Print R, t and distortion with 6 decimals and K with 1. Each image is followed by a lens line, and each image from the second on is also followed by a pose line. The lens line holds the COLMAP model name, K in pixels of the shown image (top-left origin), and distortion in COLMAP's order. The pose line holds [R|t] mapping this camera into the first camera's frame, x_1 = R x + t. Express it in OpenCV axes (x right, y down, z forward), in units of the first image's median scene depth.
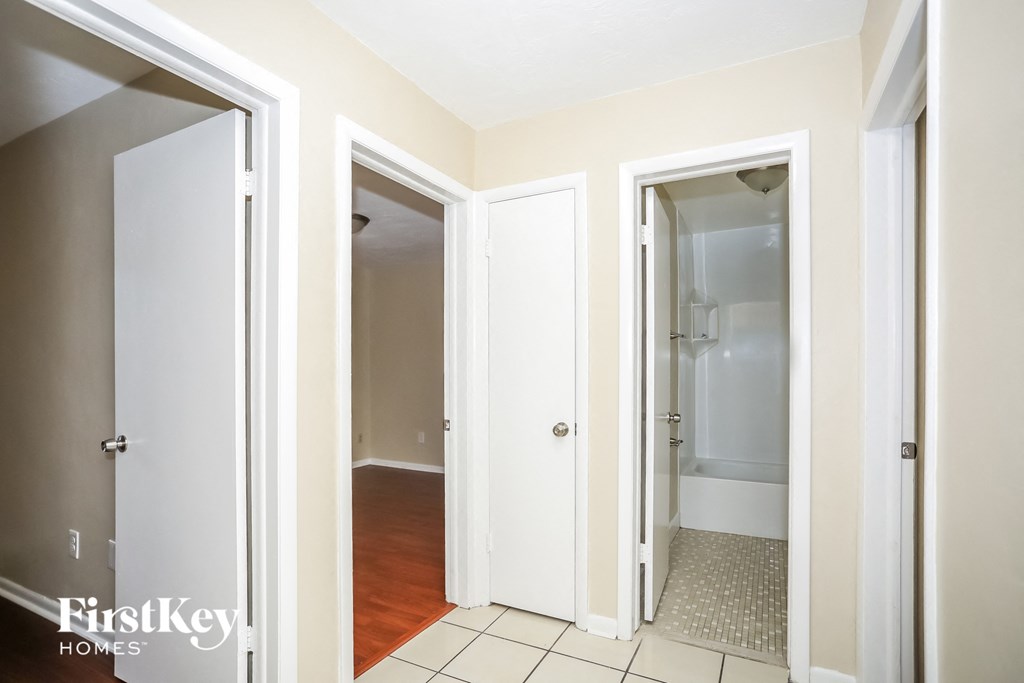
lens RADIAL K [[491.4, 0, 514.5], [0, 491.4, 354.3], [0, 0, 1]] dist [-0.001941, -0.000169]
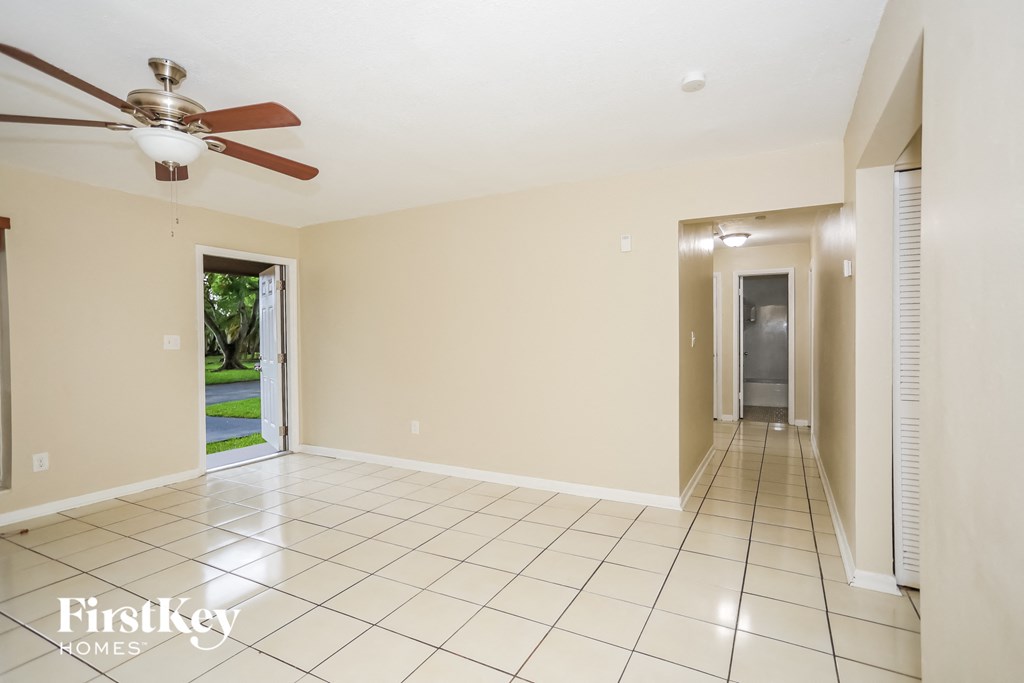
lens RADIAL K [[497.7, 0, 512.0], [0, 497.7, 341.5], [0, 0, 1]] dist [0.000992, 0.000021]
pose [[0.999541, -0.000062, -0.030311, -0.777764], [0.001256, 0.999223, 0.039405, -0.060464], [0.030285, -0.039425, 0.998763, -1.571253]]
